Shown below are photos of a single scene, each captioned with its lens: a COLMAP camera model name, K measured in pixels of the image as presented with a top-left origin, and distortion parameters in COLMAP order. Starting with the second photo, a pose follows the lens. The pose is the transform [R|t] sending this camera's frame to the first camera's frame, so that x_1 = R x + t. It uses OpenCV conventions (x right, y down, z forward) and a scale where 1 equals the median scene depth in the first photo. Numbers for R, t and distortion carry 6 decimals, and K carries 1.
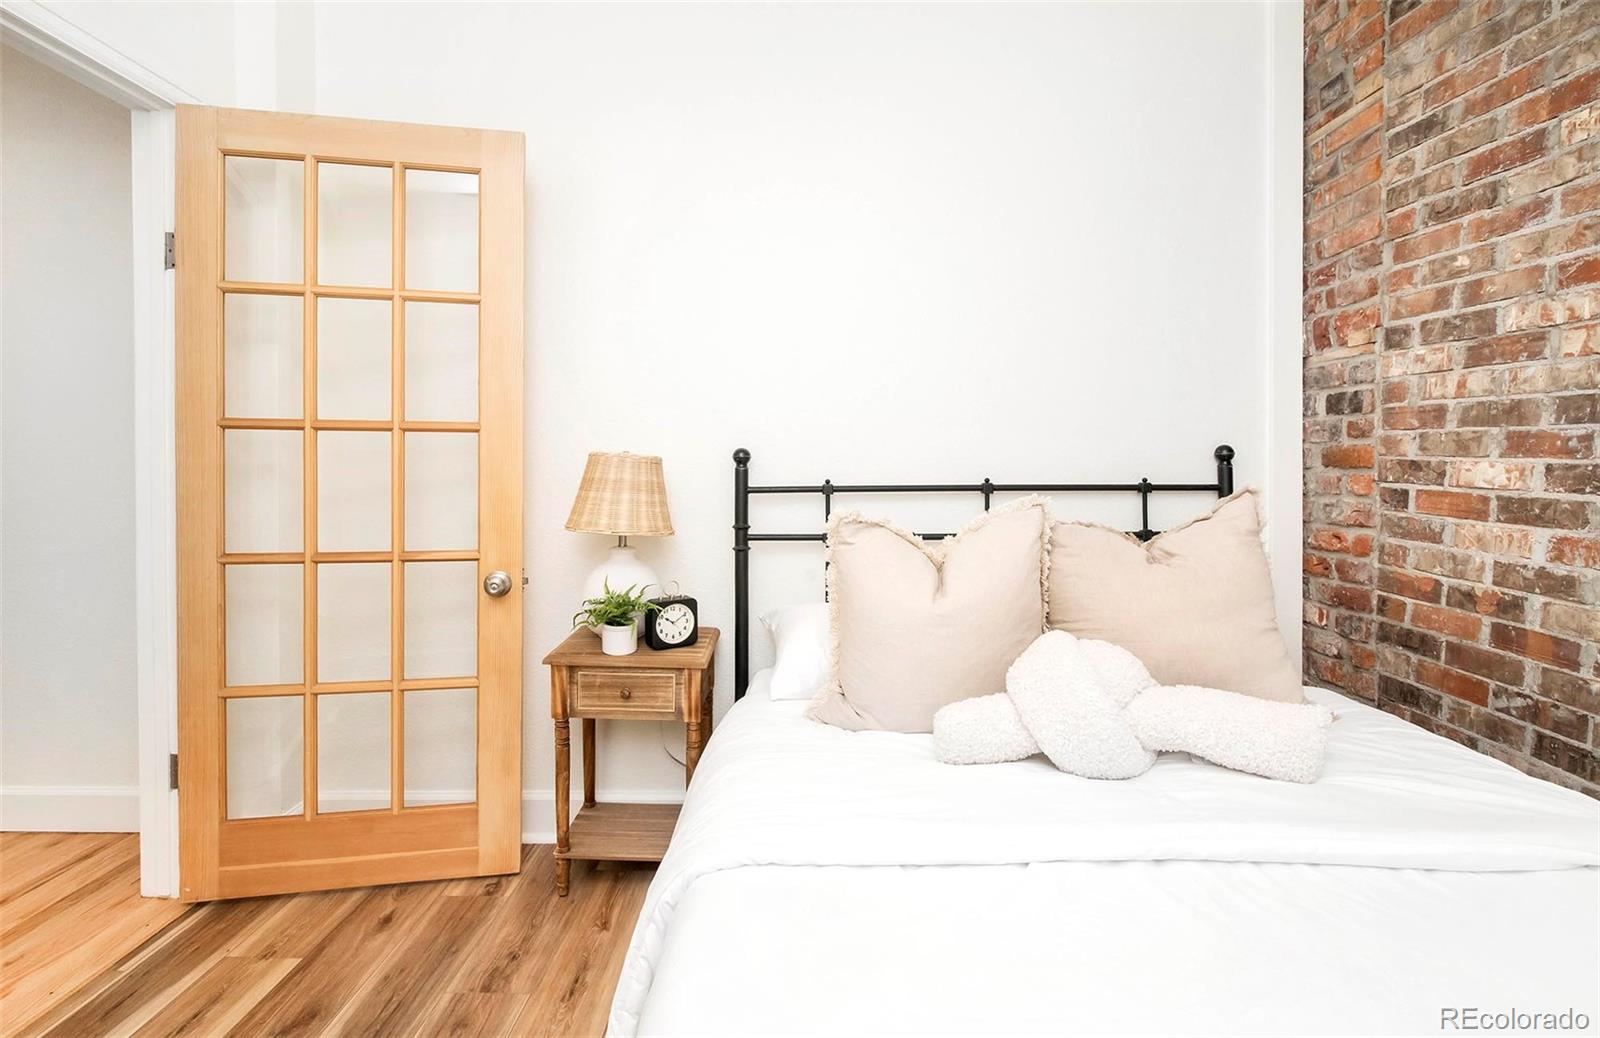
lens RADIAL K [[735.7, 0, 759.2], [0, 735.7, 473.8], [0, 0, 1]] dist [0.010430, -0.001810]
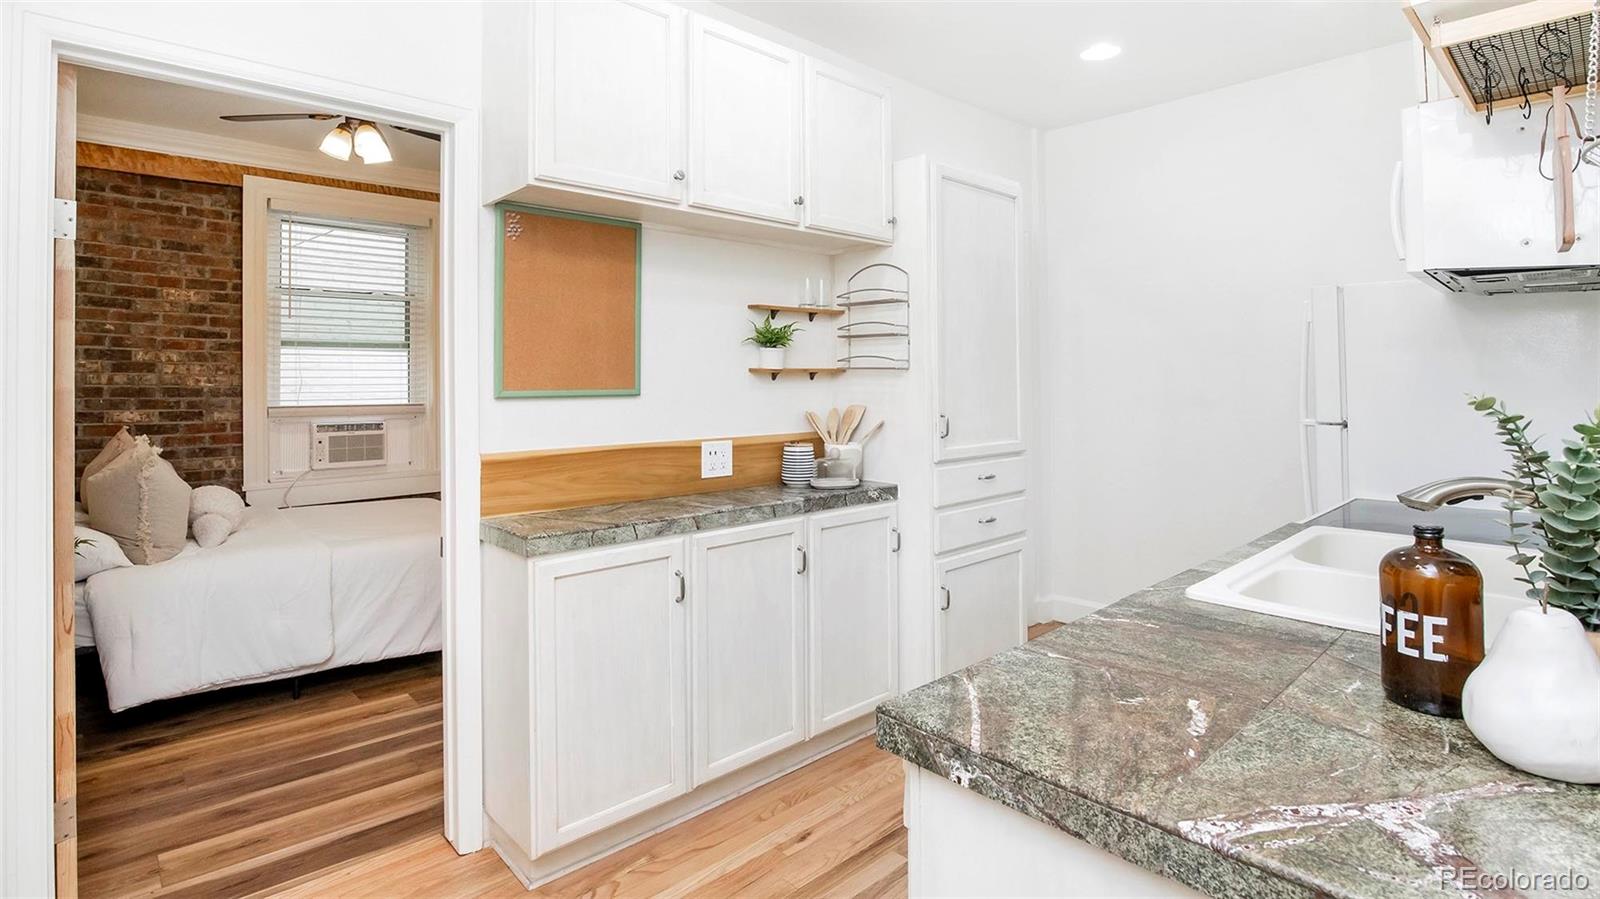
lens RADIAL K [[787.2, 0, 846.9], [0, 787.2, 369.4], [0, 0, 1]] dist [-0.005470, -0.006154]
pose [[-0.736620, 0.012033, 0.676200, -2.556861], [0.016745, 0.999860, 0.000448, -0.118781], [-0.676100, 0.011653, -0.736718, 1.300471]]
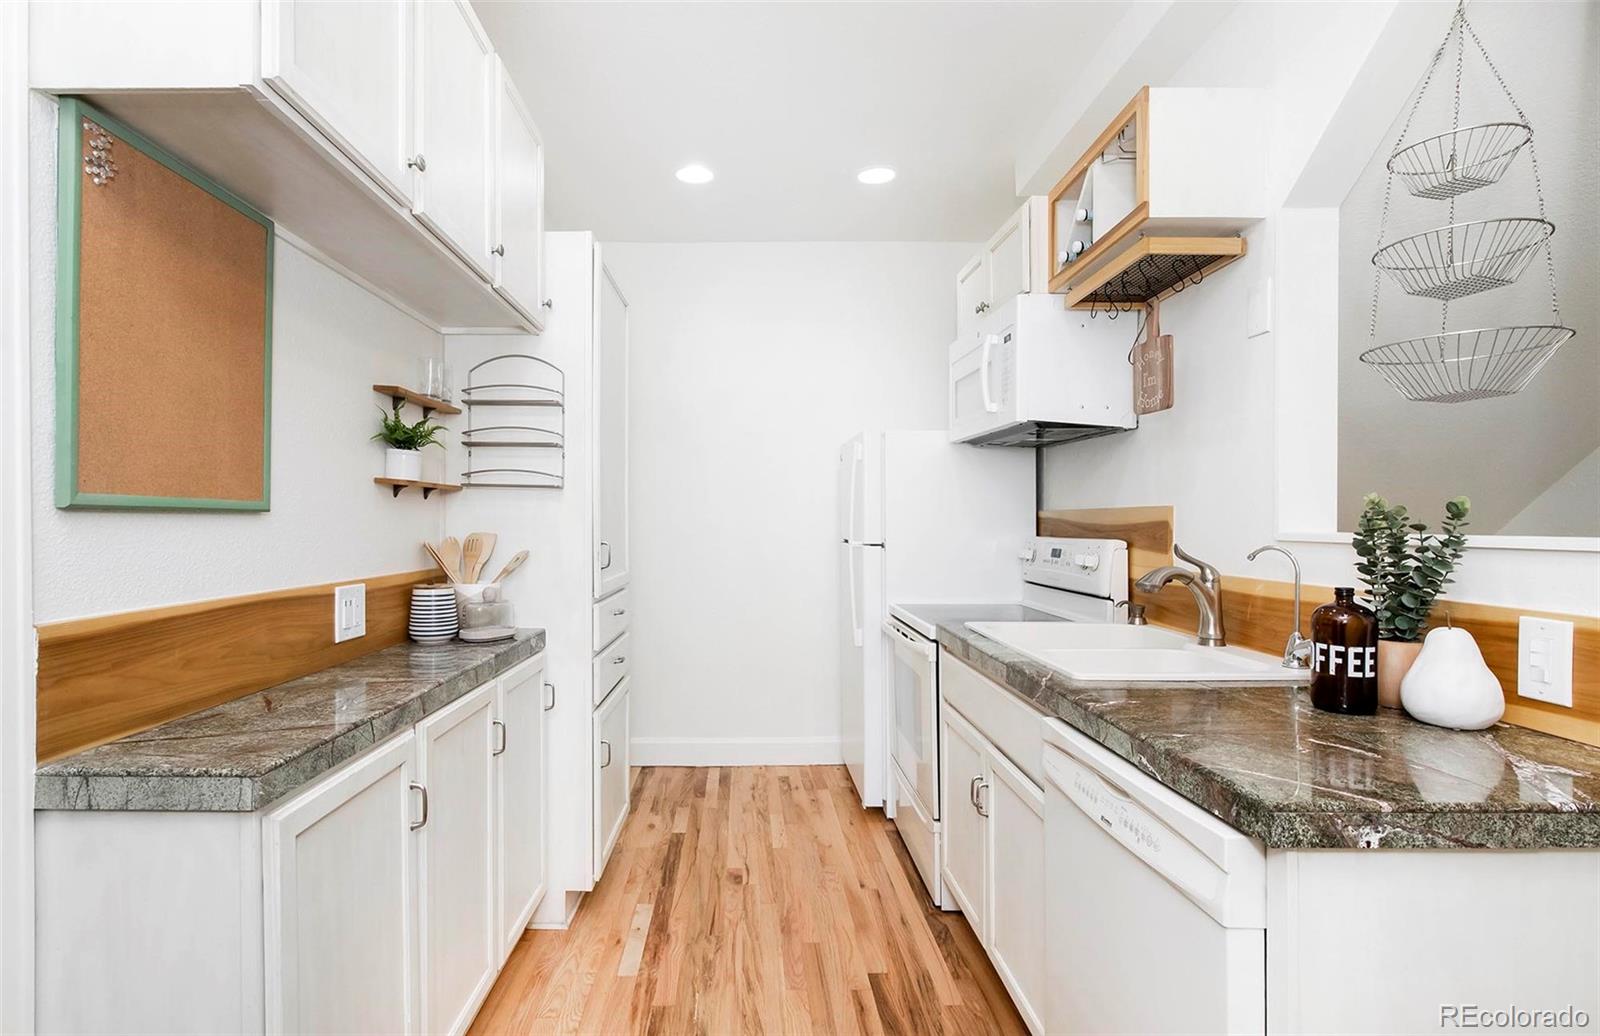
lens RADIAL K [[773.1, 0, 797.0], [0, 773.1, 545.0], [0, 0, 1]] dist [-0.000021, -0.004434]
pose [[-0.997889, 0.005134, -0.064739, -1.710221], [0.001820, 0.998690, 0.051144, -0.078002], [0.064917, 0.050918, -0.996591, 1.384068]]
